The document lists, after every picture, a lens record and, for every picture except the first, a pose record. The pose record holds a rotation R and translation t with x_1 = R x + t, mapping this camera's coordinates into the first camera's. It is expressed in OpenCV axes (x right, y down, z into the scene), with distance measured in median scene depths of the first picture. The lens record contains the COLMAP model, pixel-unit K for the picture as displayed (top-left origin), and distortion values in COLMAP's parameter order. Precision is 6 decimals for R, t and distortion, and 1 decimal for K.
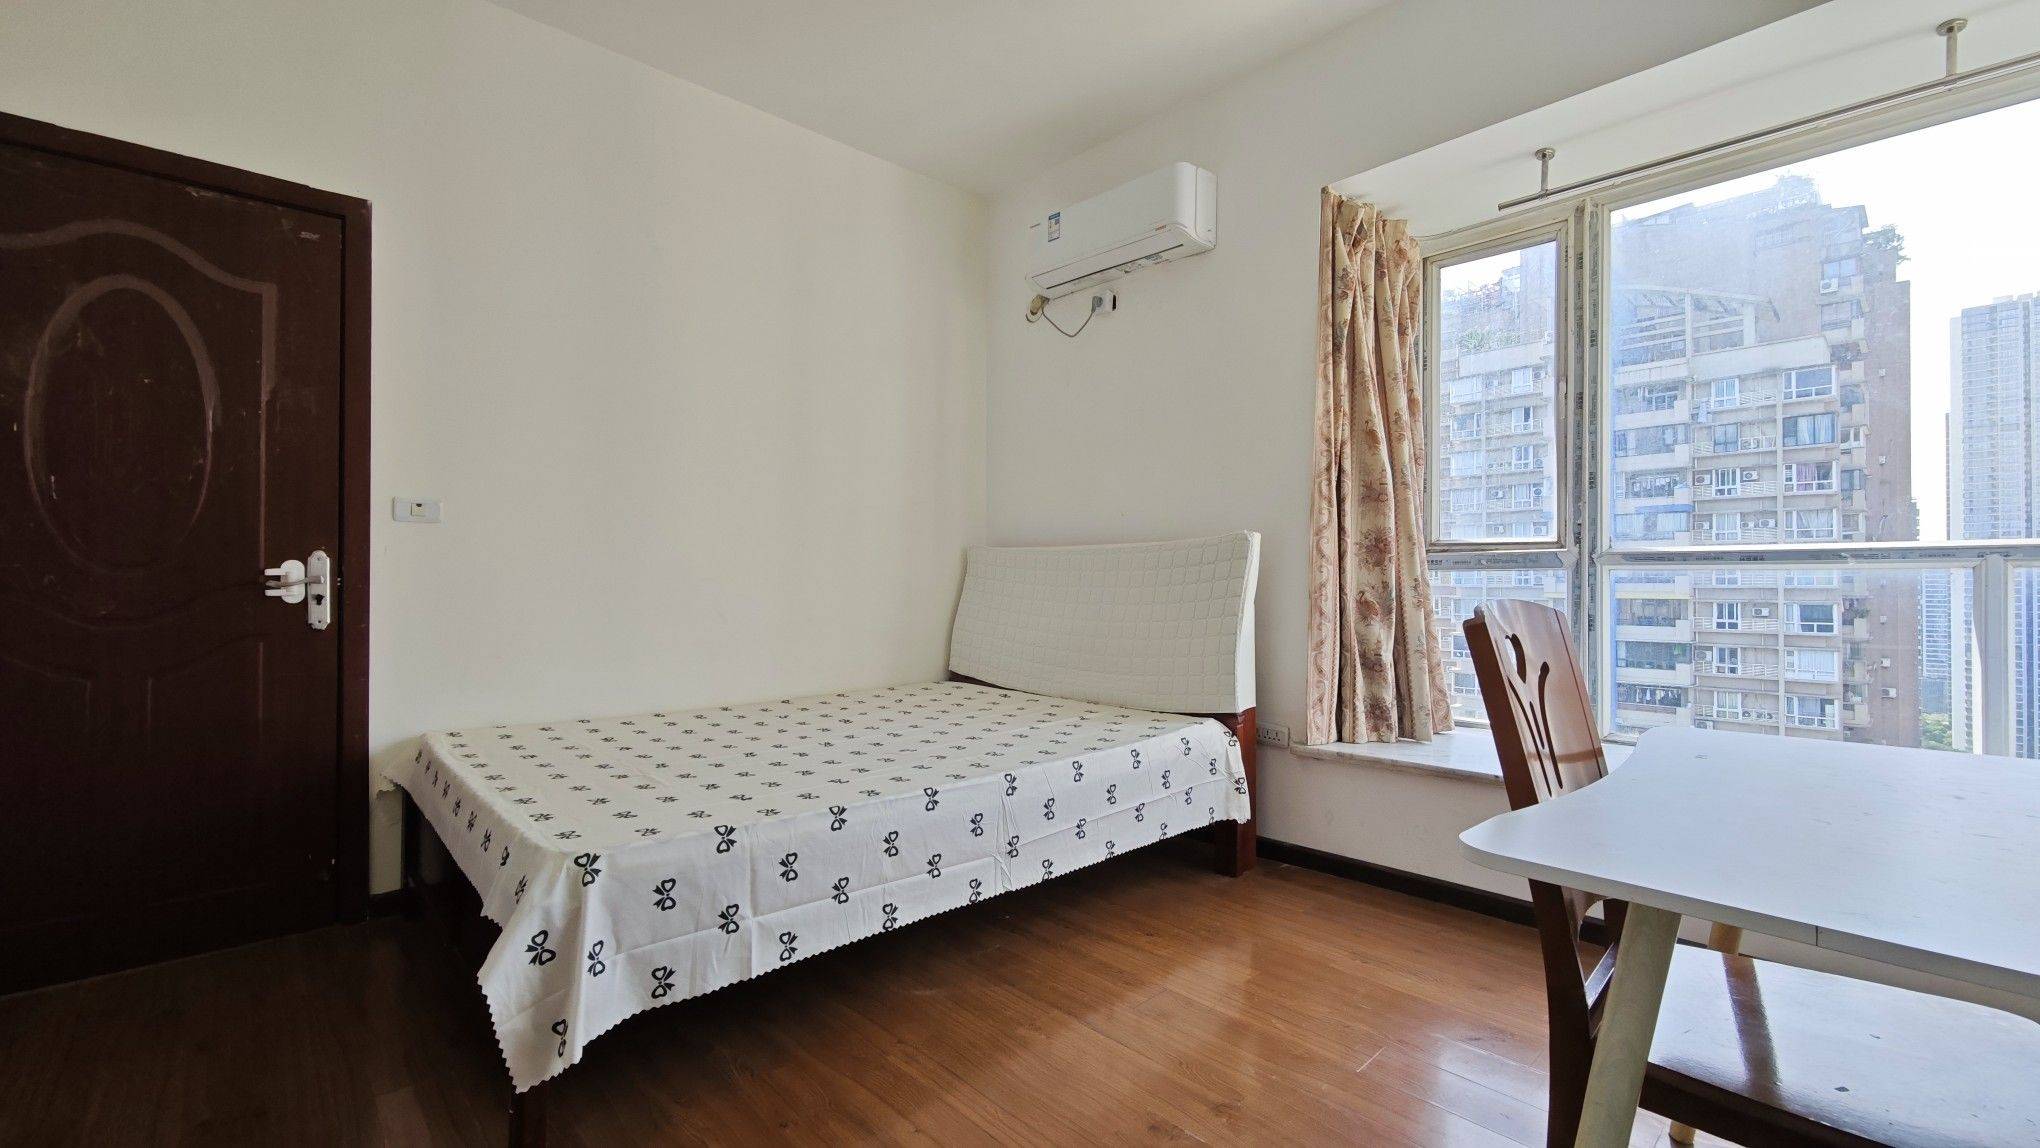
lens RADIAL K [[847.6, 0, 1020.0], [0, 847.6, 574.0], [0, 0, 1]] dist [-0.009642, 0.004765]
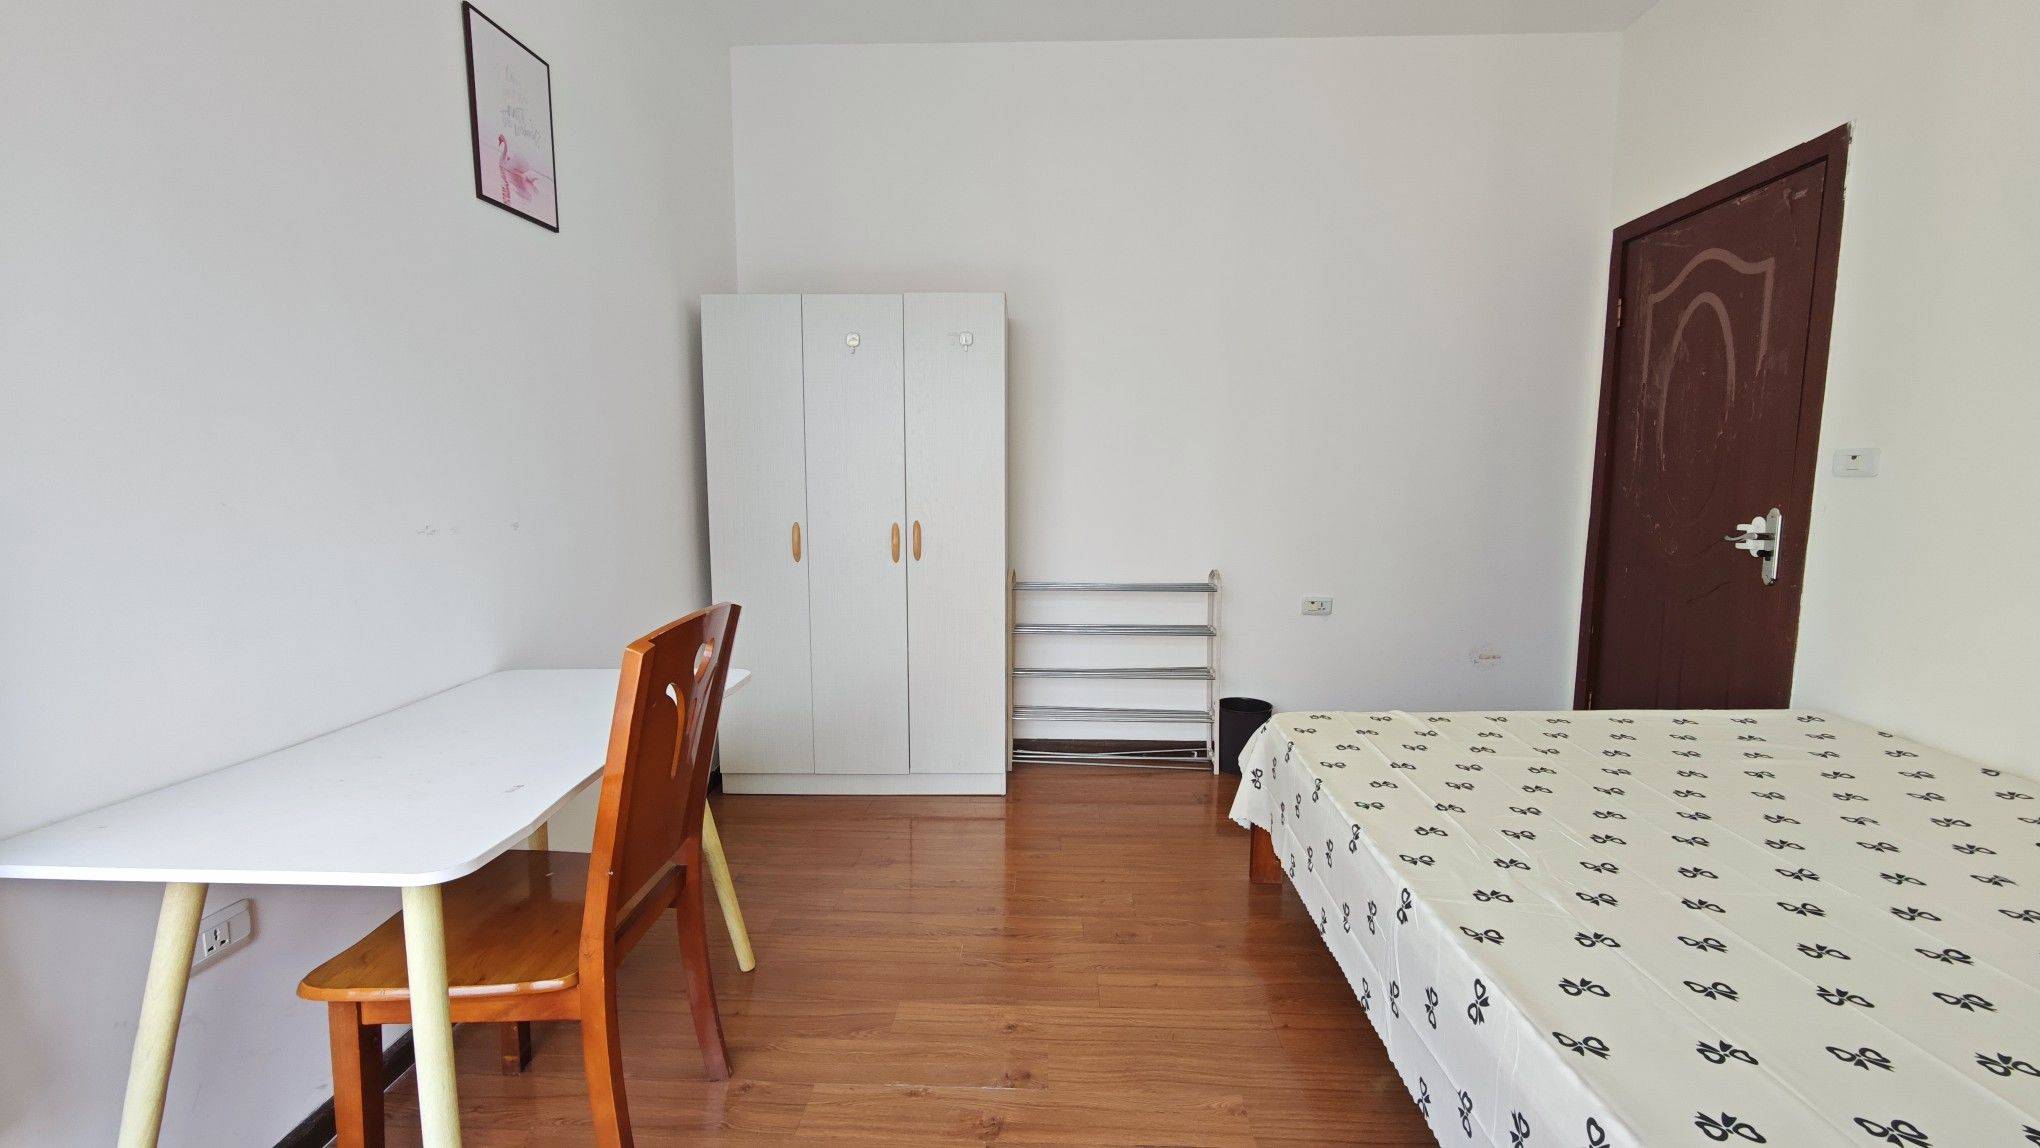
lens RADIAL K [[847.6, 0, 1020.0], [0, 847.6, 574.0], [0, 0, 1]] dist [-0.009642, 0.004765]
pose [[-0.710887, 0.073296, -0.699477, 0.514214], [-0.003277, 0.994199, 0.107510, -0.051808], [0.703299, 0.078720, -0.706522, 1.010886]]
